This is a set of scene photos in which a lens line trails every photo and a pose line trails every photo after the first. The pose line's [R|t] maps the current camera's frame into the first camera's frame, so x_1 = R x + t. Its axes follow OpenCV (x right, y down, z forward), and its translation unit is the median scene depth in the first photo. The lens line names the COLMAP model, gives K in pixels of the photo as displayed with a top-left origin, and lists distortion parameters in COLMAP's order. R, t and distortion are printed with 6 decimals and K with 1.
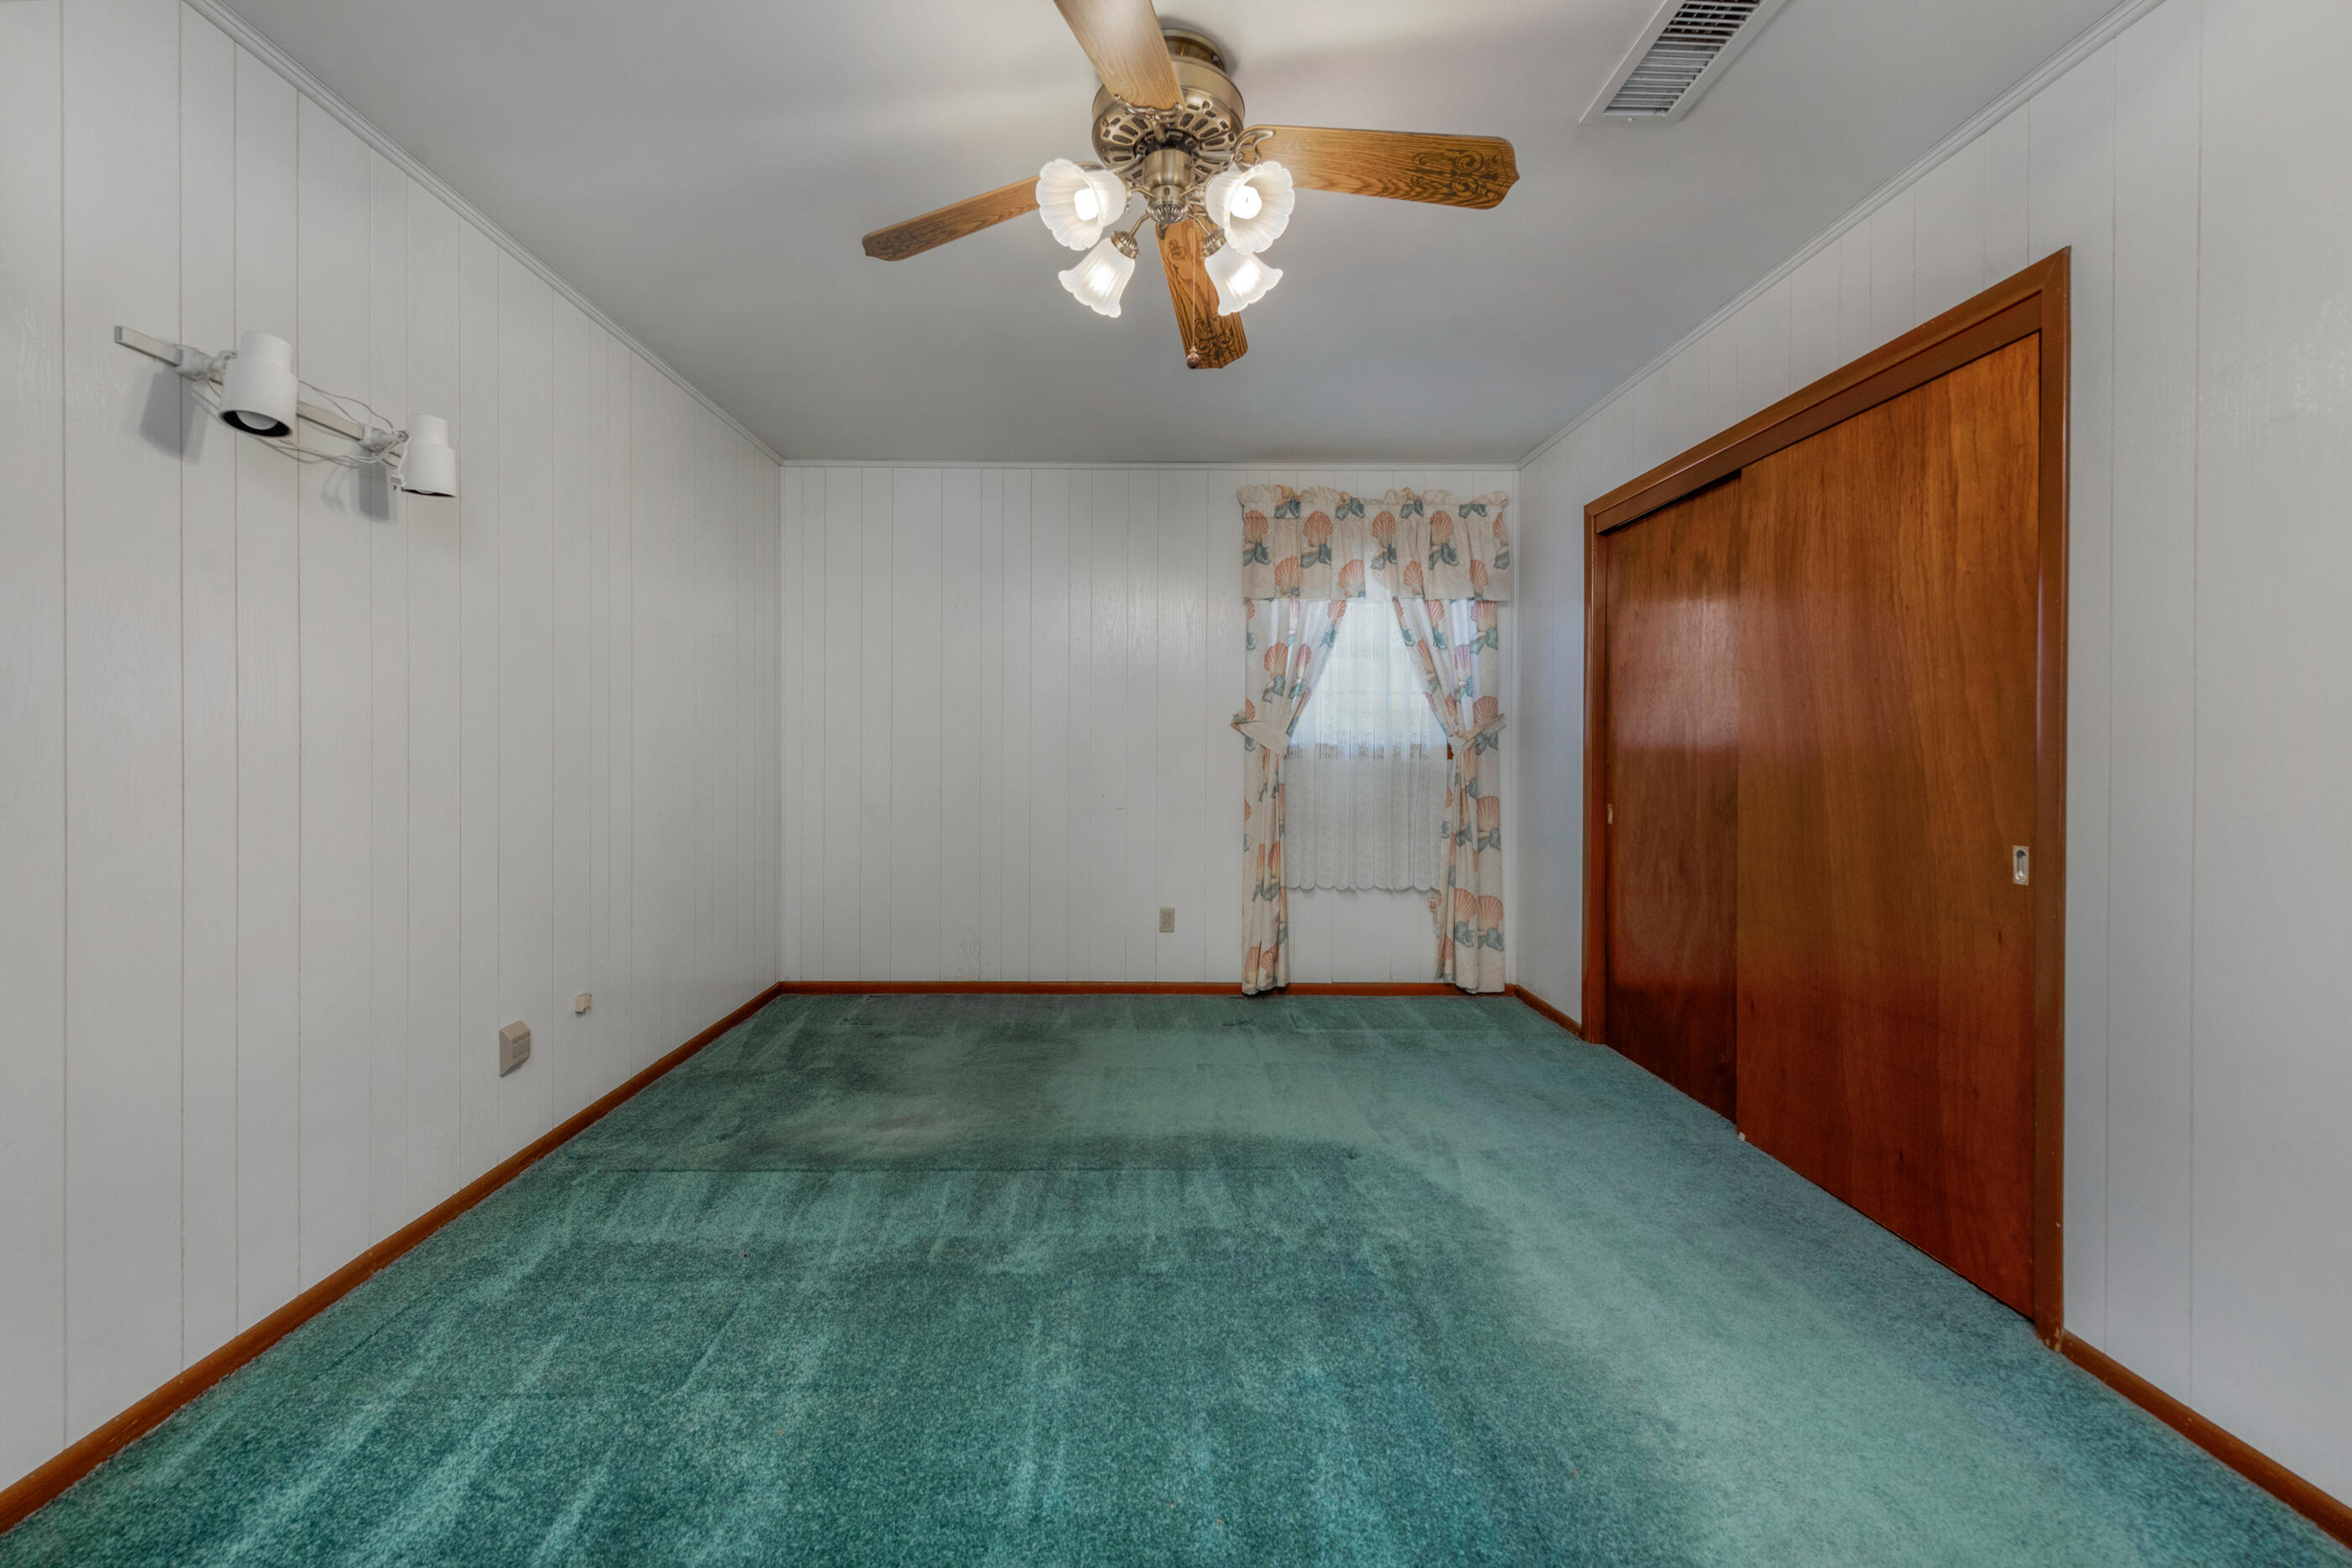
lens RADIAL K [[913.8, 0, 1172.3], [0, 913.8, 752.6], [0, 0, 1]] dist [0.016116, -0.006951]
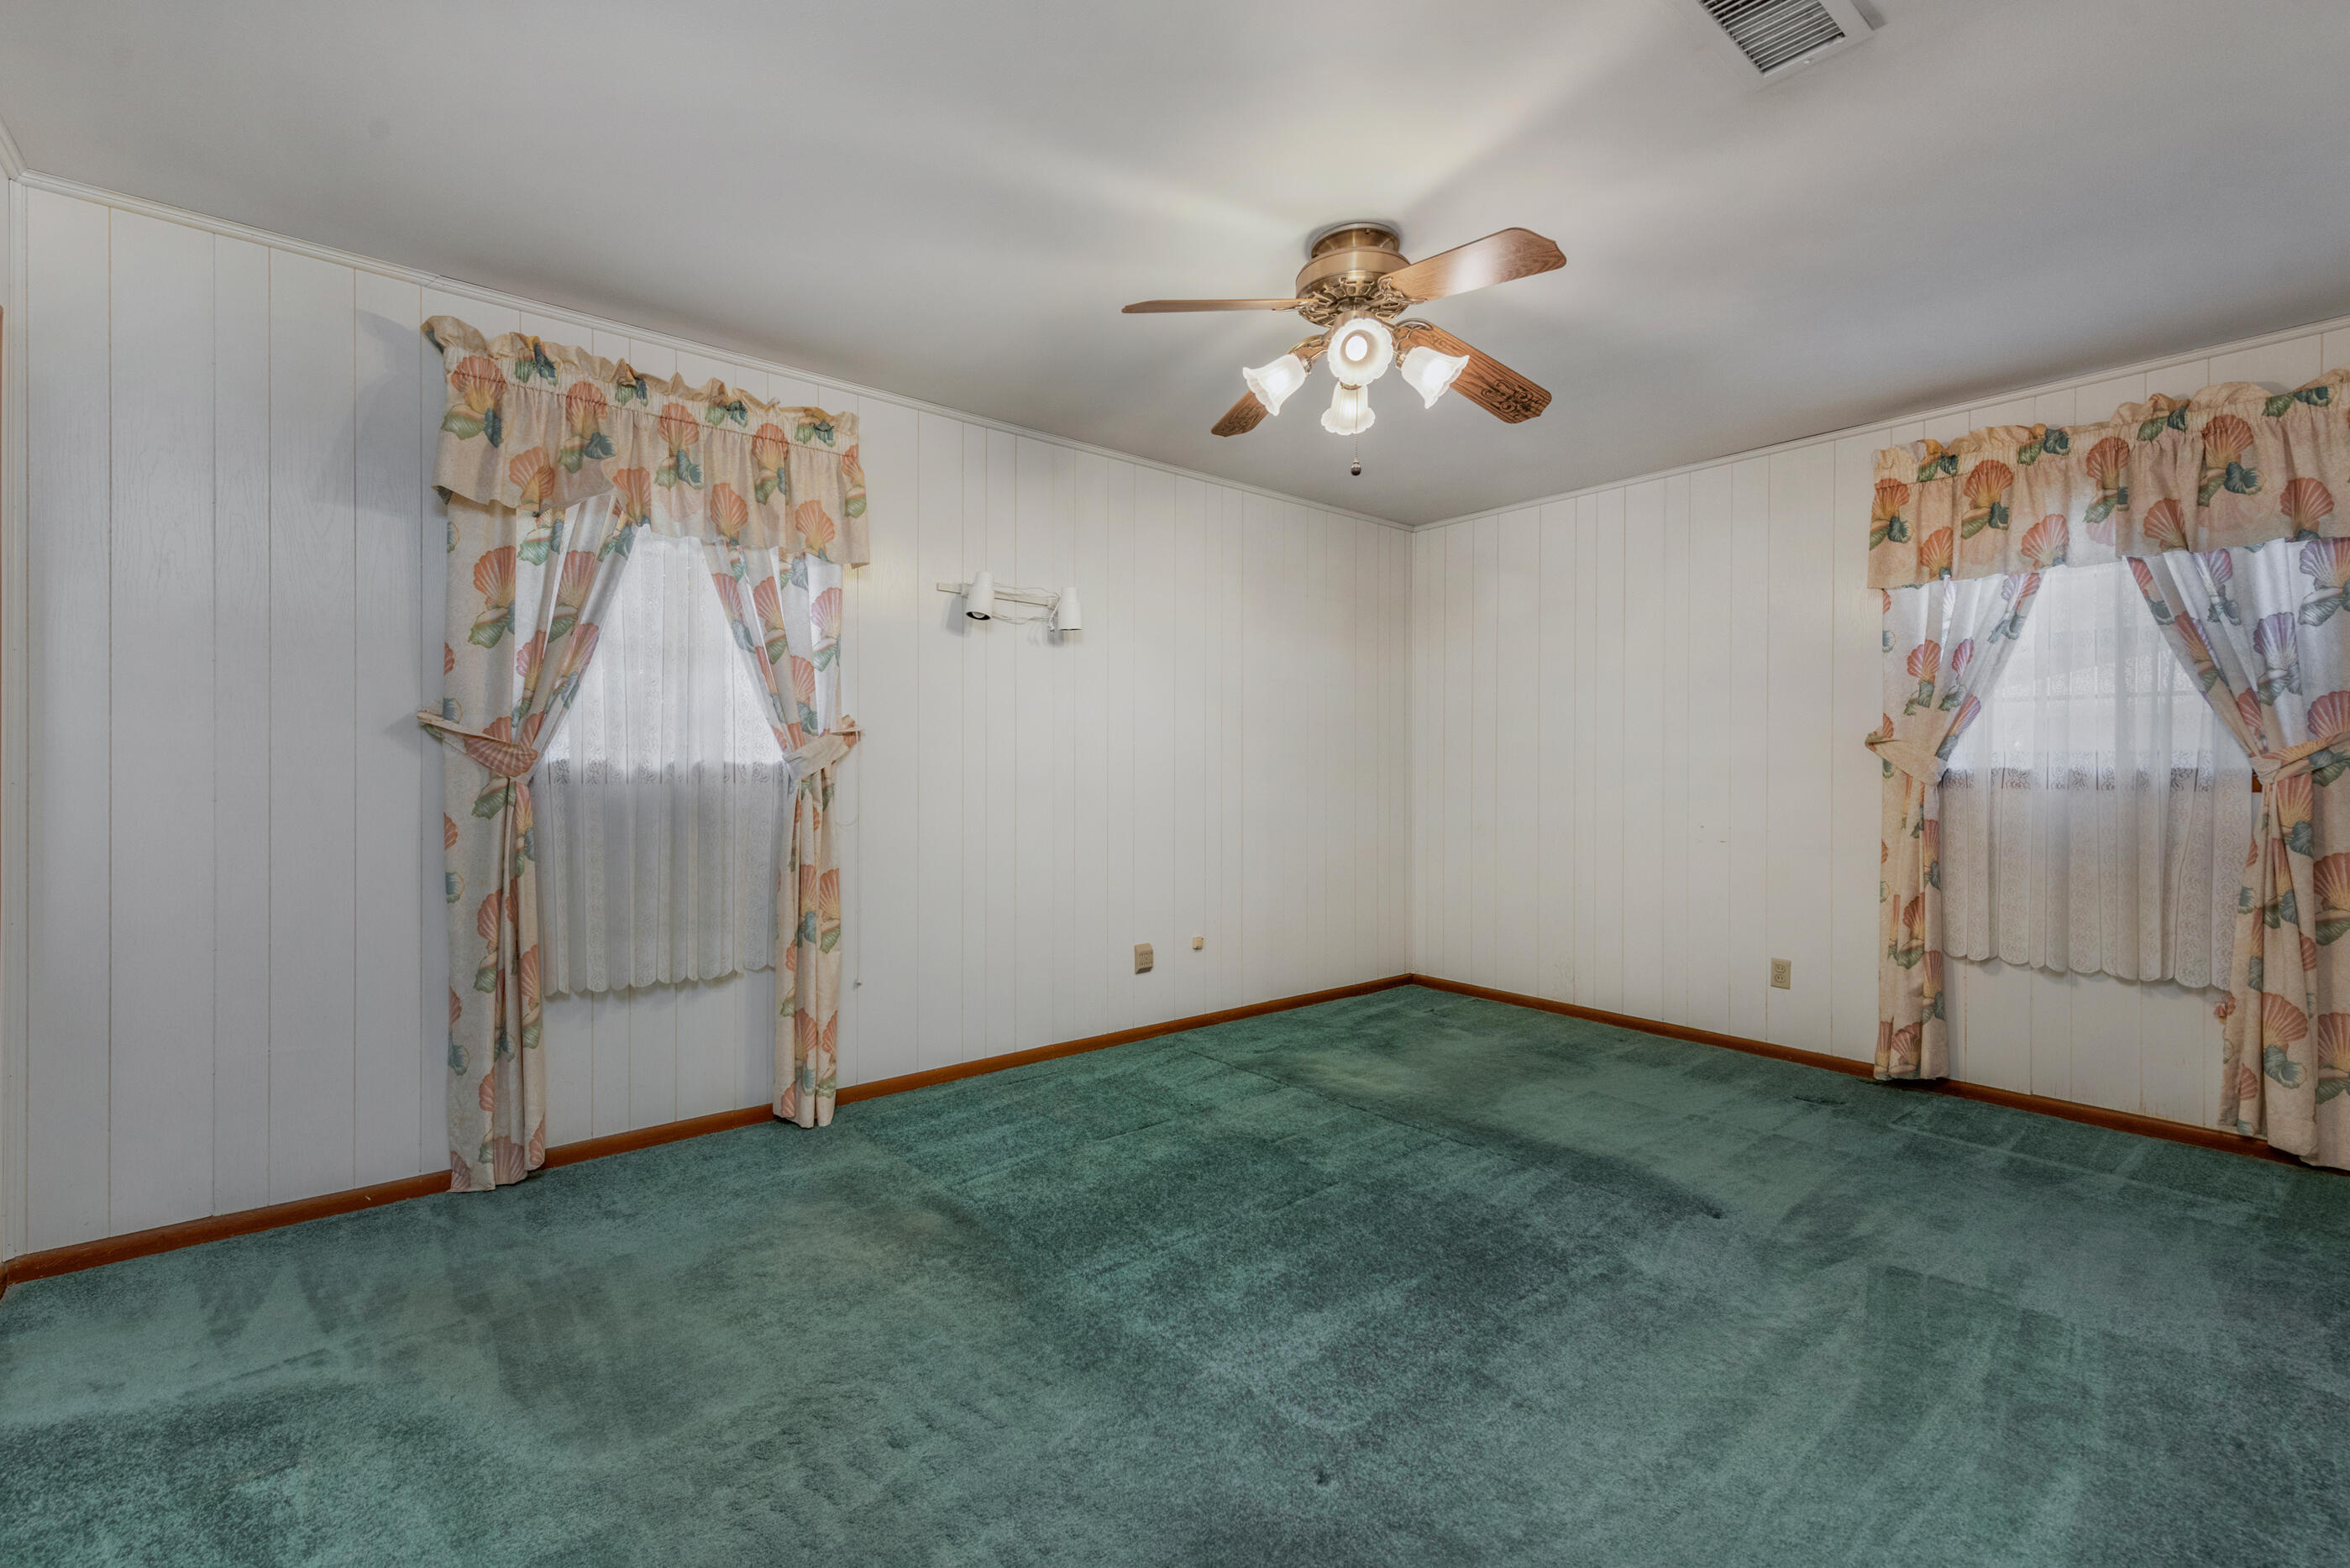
lens RADIAL K [[950.0, 0, 1171.4], [0, 950.0, 776.3], [0, 0, 1]] dist [0.019841, -0.007645]
pose [[0.651790, 0.003842, -0.758390, 0.322667], [-0.007523, 0.999971, -0.001400, 0.002930], [0.758362, 0.006618, 0.651800, -0.025285]]
